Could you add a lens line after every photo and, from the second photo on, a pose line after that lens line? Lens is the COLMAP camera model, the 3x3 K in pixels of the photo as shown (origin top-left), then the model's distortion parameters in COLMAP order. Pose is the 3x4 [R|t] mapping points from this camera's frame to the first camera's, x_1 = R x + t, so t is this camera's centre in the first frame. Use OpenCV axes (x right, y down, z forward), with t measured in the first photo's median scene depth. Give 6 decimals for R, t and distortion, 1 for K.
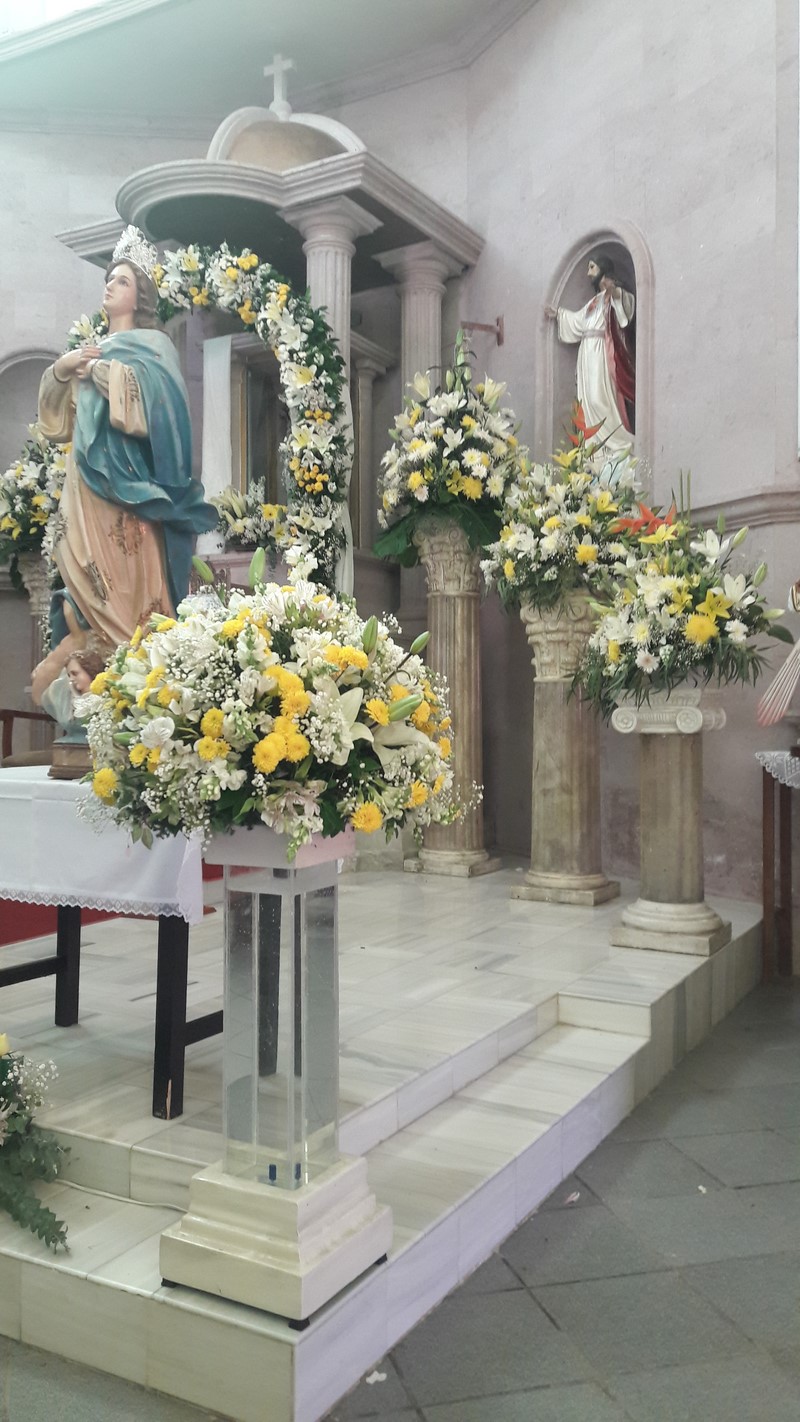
lens RADIAL K [[1125.5, 0, 400.0], [0, 1125.5, 711.0], [0, 0, 1]] dist [0.072061, -0.073471]
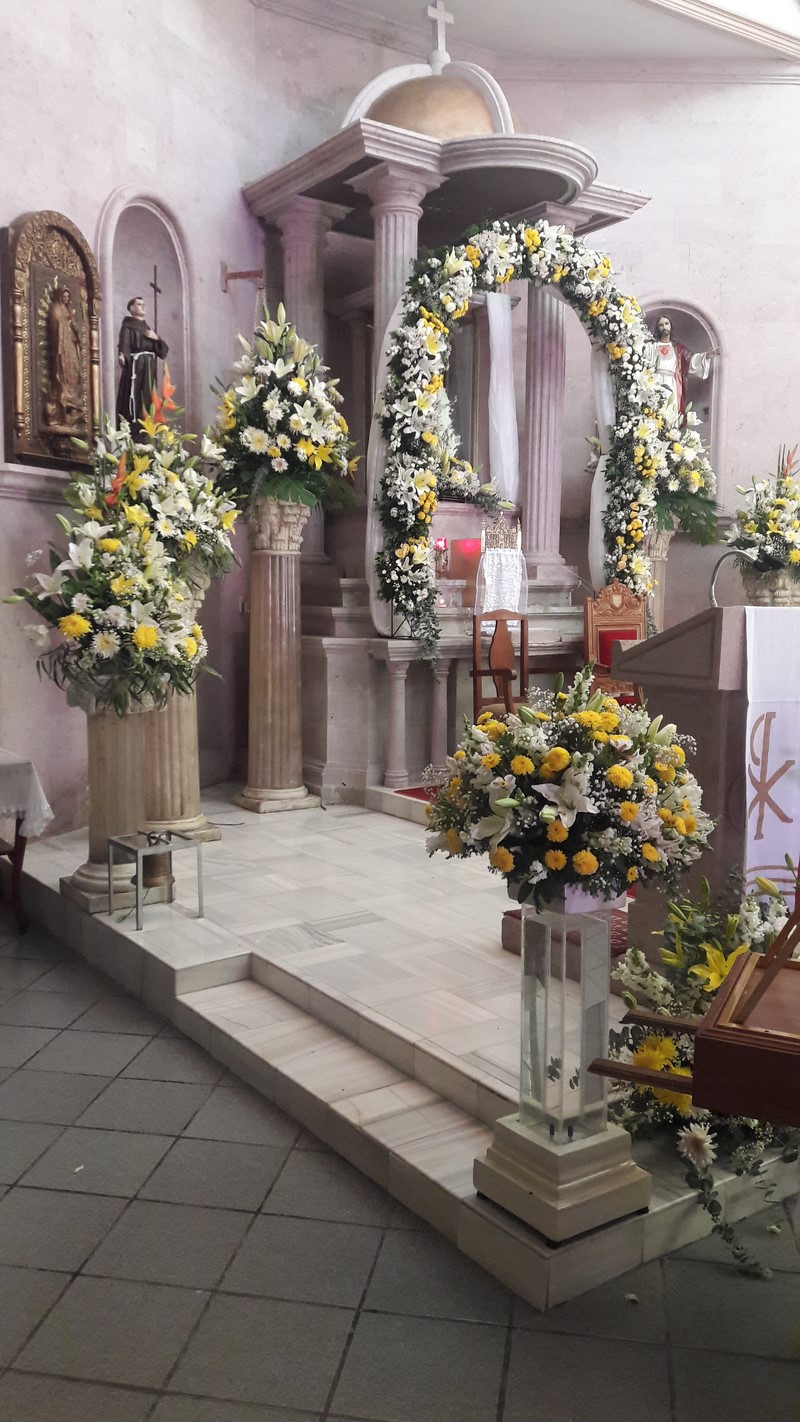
lens RADIAL K [[1170.5, 0, 400.0], [0, 1170.5, 711.0], [0, 0, 1]] dist [0.109742, -0.132373]
pose [[0.431240, -0.100606, 0.896611, -1.338957], [0.010469, 0.994255, 0.106527, -0.074627], [-0.902177, -0.036552, 0.429815, 0.652875]]
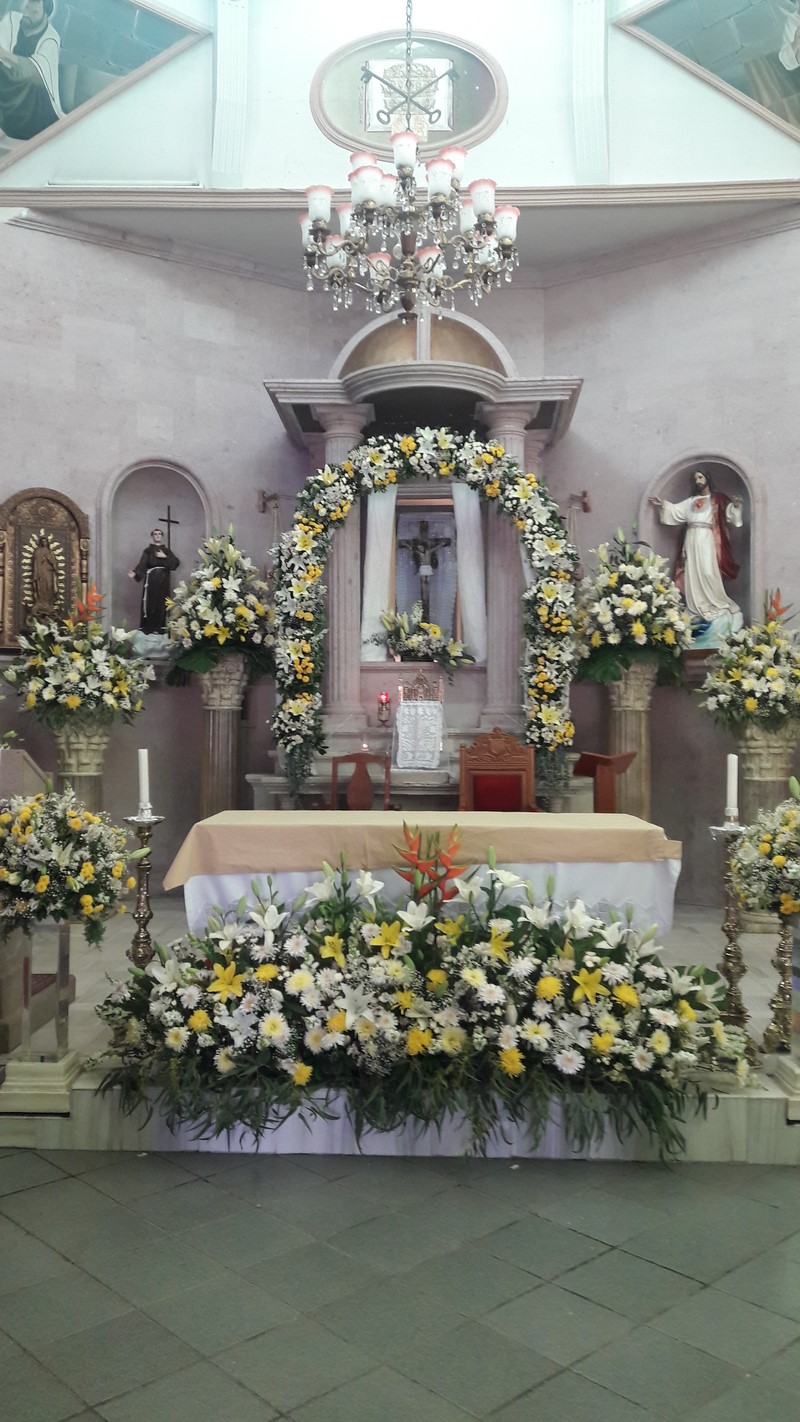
lens RADIAL K [[1187.1, 0, 400.0], [0, 1187.1, 711.0], [0, 0, 1]] dist [0.158680, -0.005895]
pose [[0.883680, 0.004820, 0.468067, -0.866180], [0.006580, 0.999720, -0.022717, -0.067843], [-0.468045, 0.023154, 0.883401, -0.146938]]
